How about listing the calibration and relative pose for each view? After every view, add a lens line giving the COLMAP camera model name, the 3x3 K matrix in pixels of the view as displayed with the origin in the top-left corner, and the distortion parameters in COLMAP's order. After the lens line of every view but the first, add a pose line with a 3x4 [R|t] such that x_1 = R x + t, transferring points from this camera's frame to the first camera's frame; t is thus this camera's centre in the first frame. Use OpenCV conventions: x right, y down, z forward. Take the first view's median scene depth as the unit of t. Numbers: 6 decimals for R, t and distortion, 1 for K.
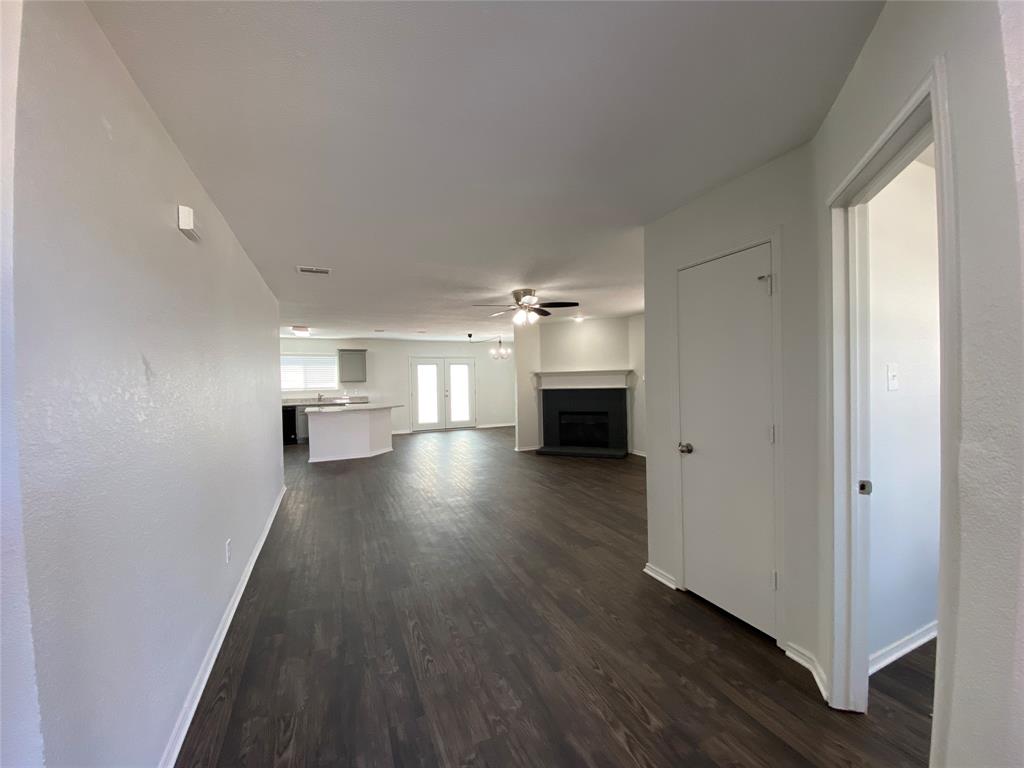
lens RADIAL K [[416.6, 0, 527.1], [0, 416.6, 386.7], [0, 0, 1]] dist [0.004119, -0.009580]
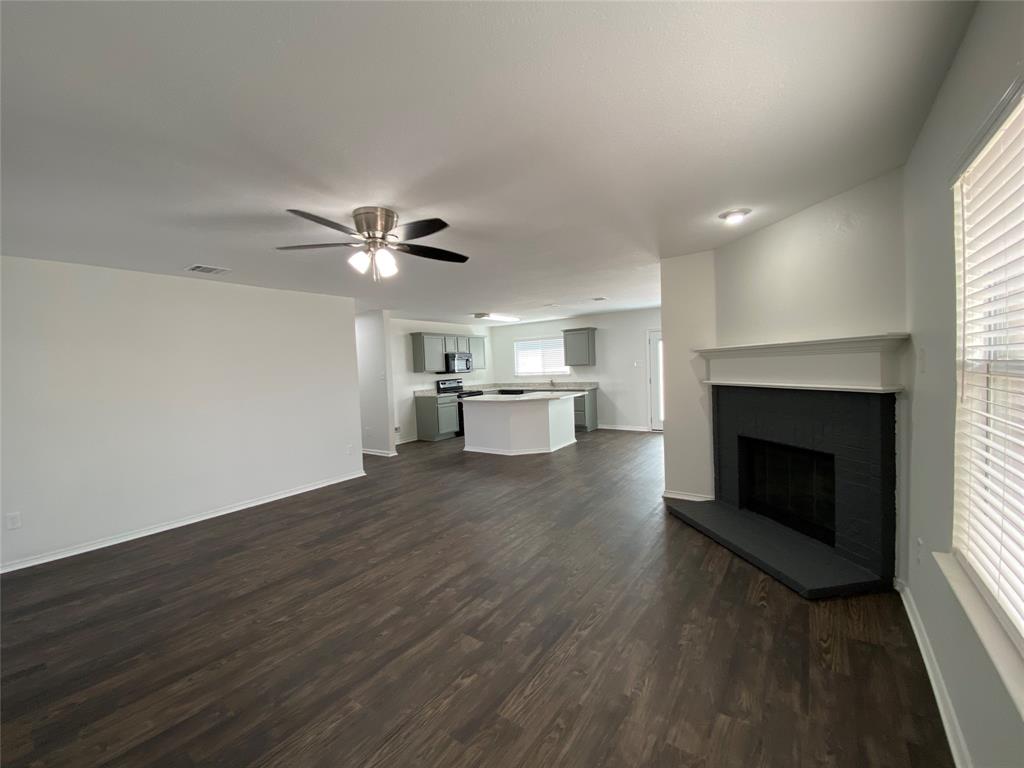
lens RADIAL K [[416.6, 0, 508.8], [0, 416.6, 384.8], [0, 0, 1]] dist [0.004119, -0.009580]
pose [[0.489468, 0.035280, -0.871307, 0.311811], [0.016845, 0.998612, 0.049898, -0.019300], [0.871858, -0.039101, 0.488195, 0.486903]]
